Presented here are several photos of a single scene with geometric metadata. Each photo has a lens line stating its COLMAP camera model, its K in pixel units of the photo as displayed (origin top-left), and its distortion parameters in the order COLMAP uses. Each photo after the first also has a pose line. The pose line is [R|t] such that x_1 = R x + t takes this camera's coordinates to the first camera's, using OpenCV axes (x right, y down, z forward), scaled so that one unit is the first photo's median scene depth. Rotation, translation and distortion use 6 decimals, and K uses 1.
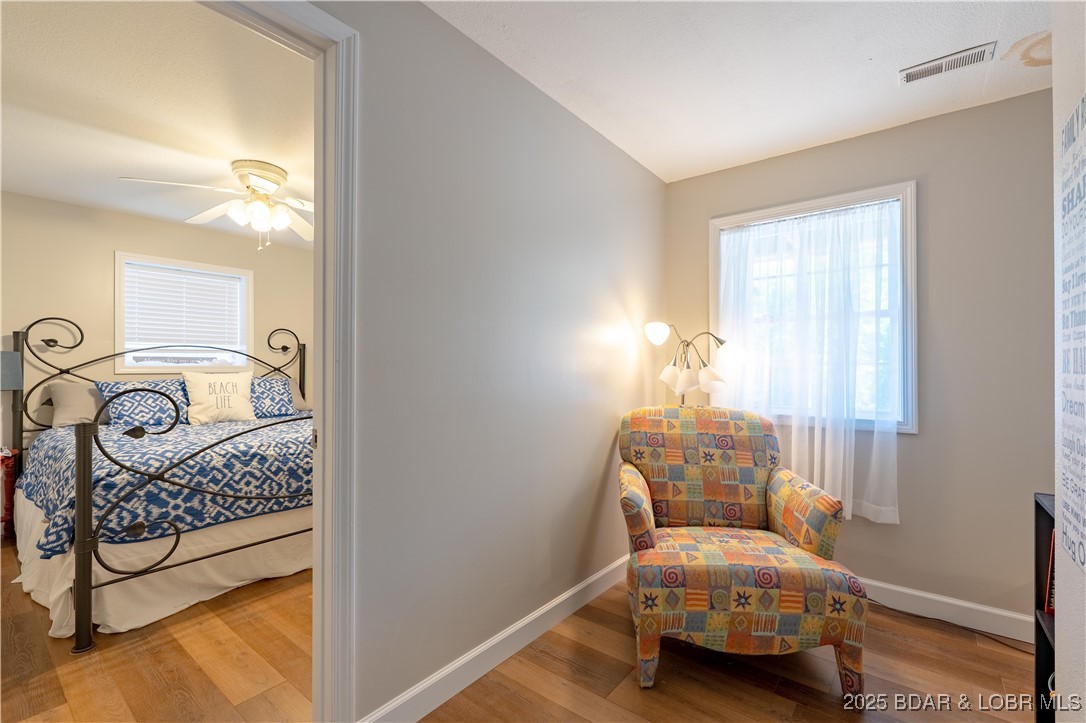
lens RADIAL K [[478.9, 0, 547.0], [0, 478.9, 363.6], [0, 0, 1]] dist [0.001229, -0.001634]
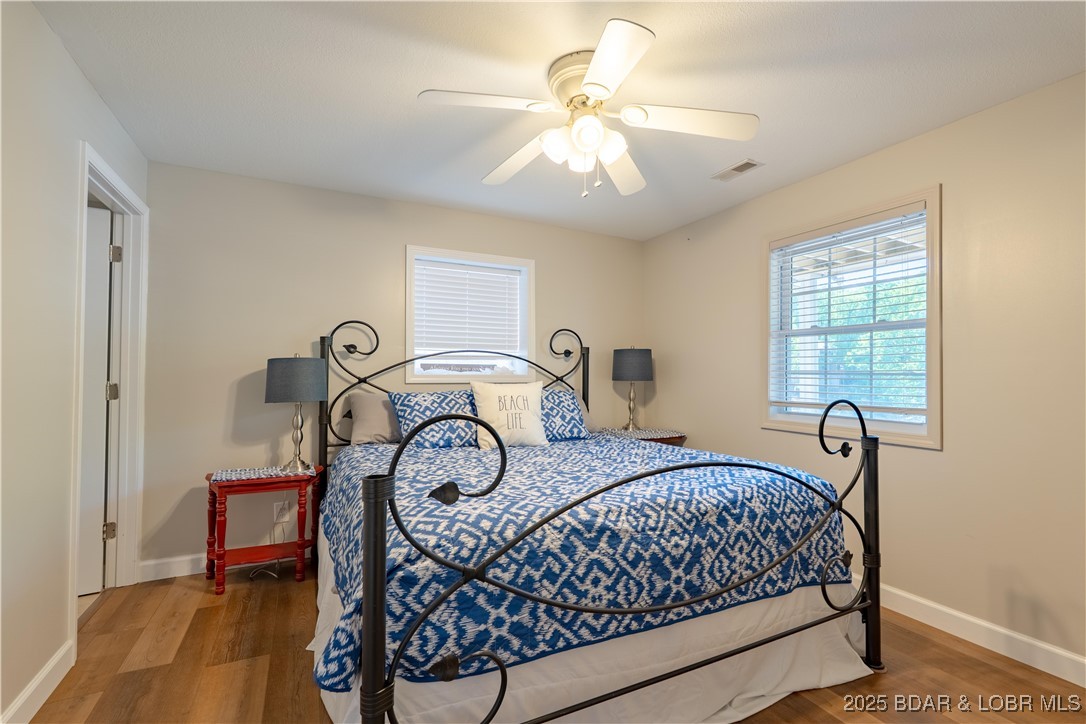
lens RADIAL K [[478.9, 0, 545.7], [0, 478.9, 365.3], [0, 0, 1]] dist [0.001229, -0.001634]
pose [[0.906100, -0.007016, -0.423005, -0.404602], [0.000568, 0.999882, -0.015367, 0.002412], [0.423063, 0.013683, 0.905997, 0.423999]]
